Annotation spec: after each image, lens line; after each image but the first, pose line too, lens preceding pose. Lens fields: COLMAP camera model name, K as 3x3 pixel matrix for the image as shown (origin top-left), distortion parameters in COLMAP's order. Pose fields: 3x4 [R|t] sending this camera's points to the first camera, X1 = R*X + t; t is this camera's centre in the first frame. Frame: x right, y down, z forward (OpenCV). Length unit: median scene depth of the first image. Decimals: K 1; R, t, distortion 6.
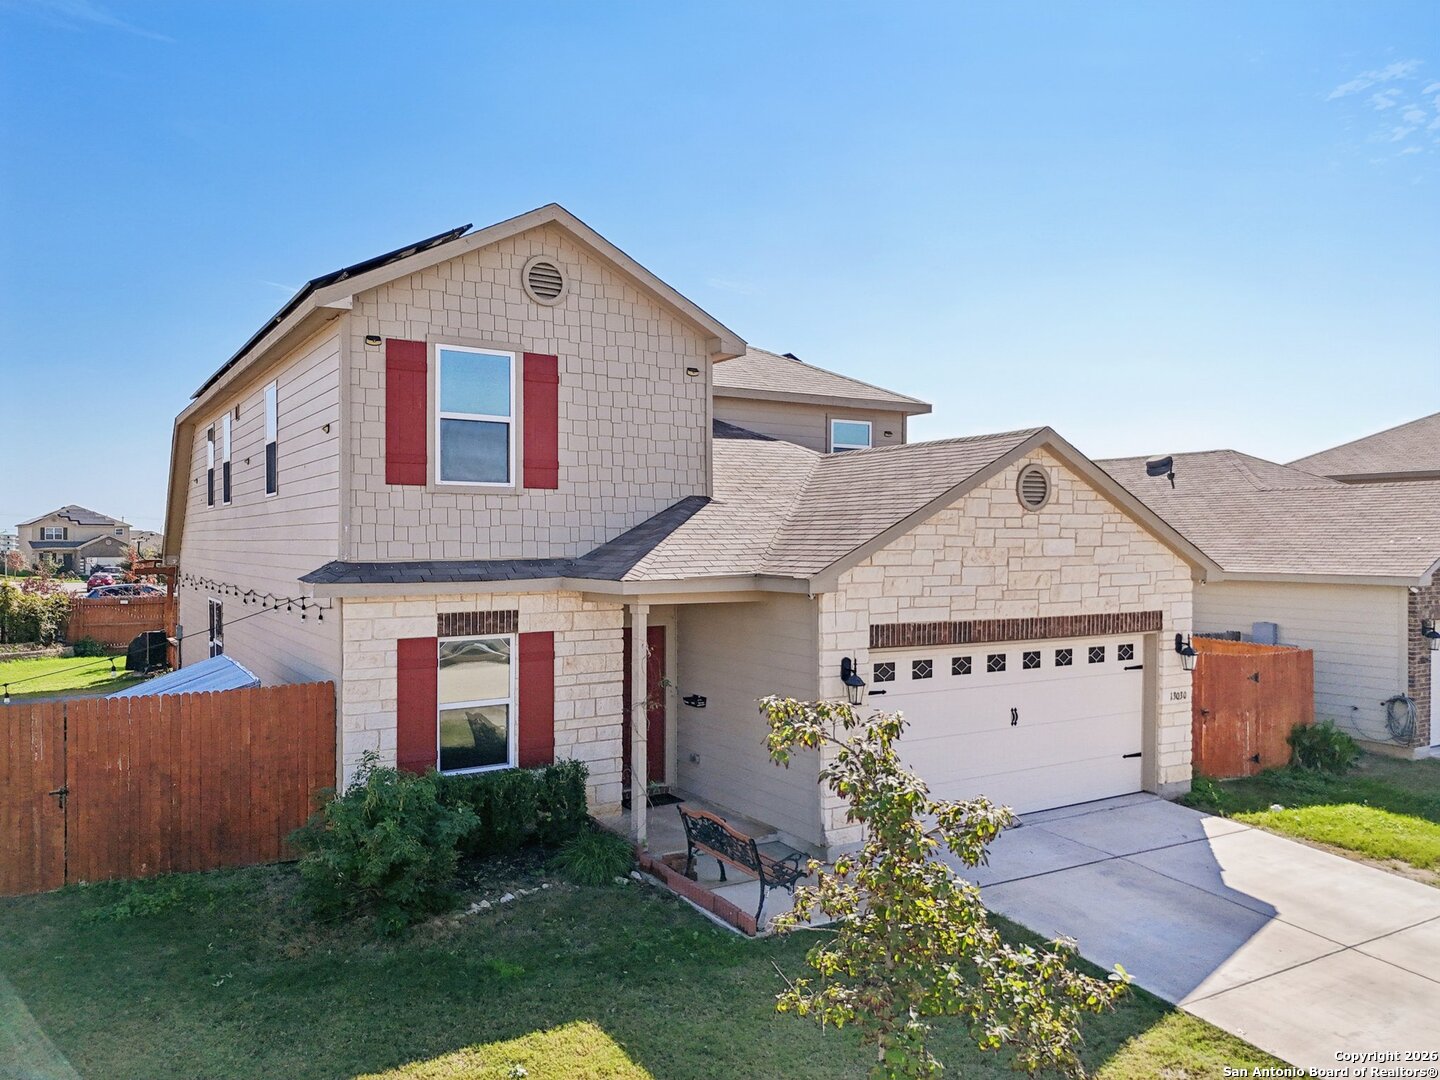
lens RADIAL K [[1070.2, 0, 721.8], [0, 1070.2, 560.7], [0, 0, 1]] dist [0.039667, -0.007855]
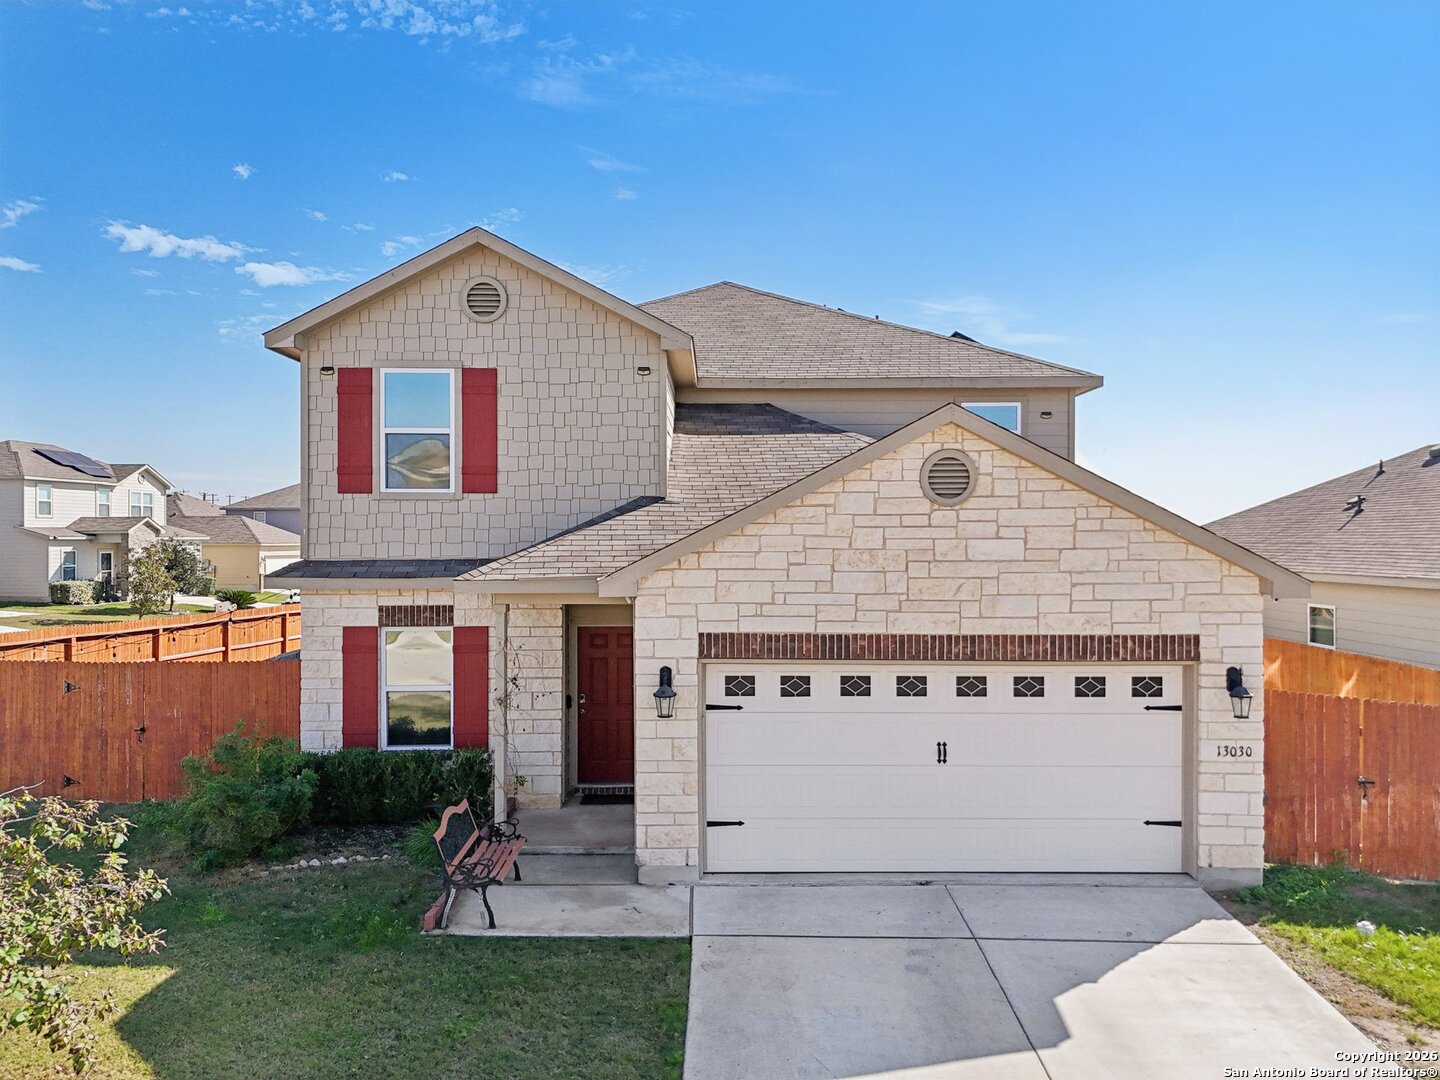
lens RADIAL K [[1070.2, 0, 721.8], [0, 1070.2, 560.7], [0, 0, 1]] dist [0.039667, -0.007855]
pose [[0.845773, 0.009305, -0.533461, 0.612321], [-0.009285, 0.999953, 0.002720, -0.004668], [0.533462, 0.002652, 0.845820, 0.219089]]
